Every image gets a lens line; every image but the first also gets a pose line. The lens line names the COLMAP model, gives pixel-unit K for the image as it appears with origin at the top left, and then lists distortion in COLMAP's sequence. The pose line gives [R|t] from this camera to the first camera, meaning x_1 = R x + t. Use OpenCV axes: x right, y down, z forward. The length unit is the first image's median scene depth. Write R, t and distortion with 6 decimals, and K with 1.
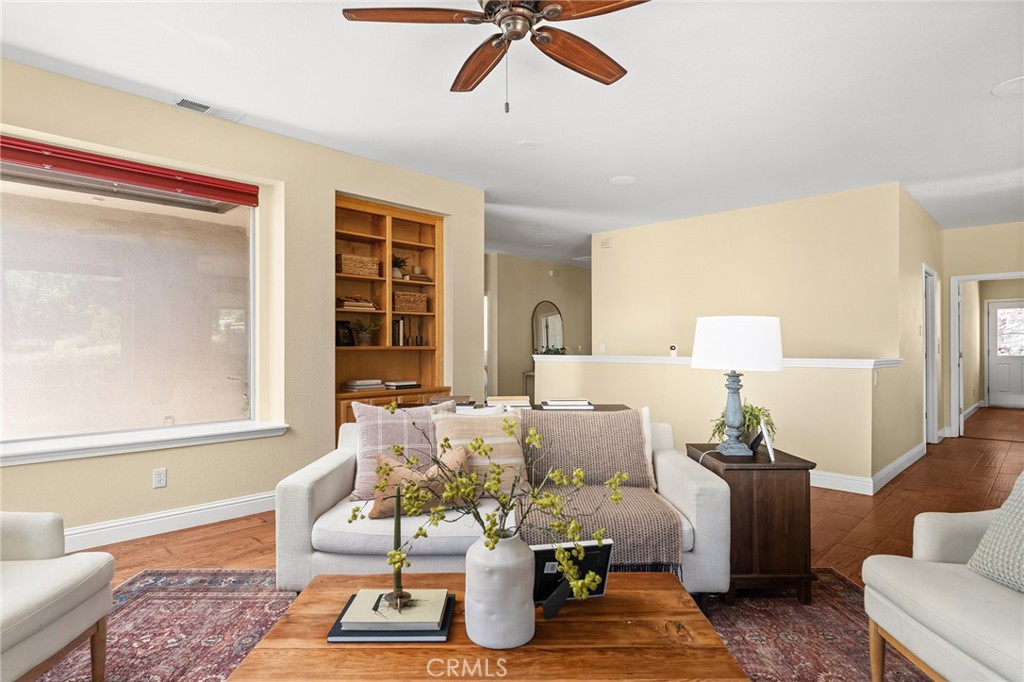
lens RADIAL K [[571.3, 0, 512.0], [0, 571.3, 341.0], [0, 0, 1]] dist [-0.000048, -0.000013]
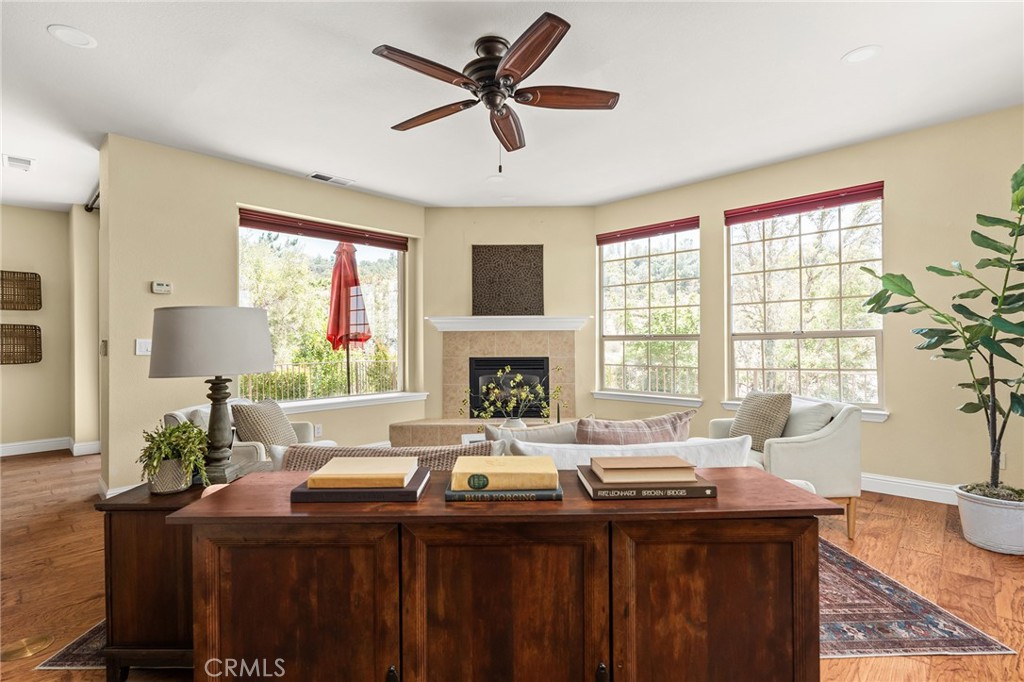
lens RADIAL K [[479.3, 0, 498.7], [0, 479.3, 339.9], [0, 0, 1]] dist [-0.013988, -0.000160]
pose [[-0.999940, 0.008320, 0.007098, -0.007071], [0.008217, 0.999863, -0.014379, 0.015352], [-0.007216, -0.014320, -0.999871, 1.609853]]
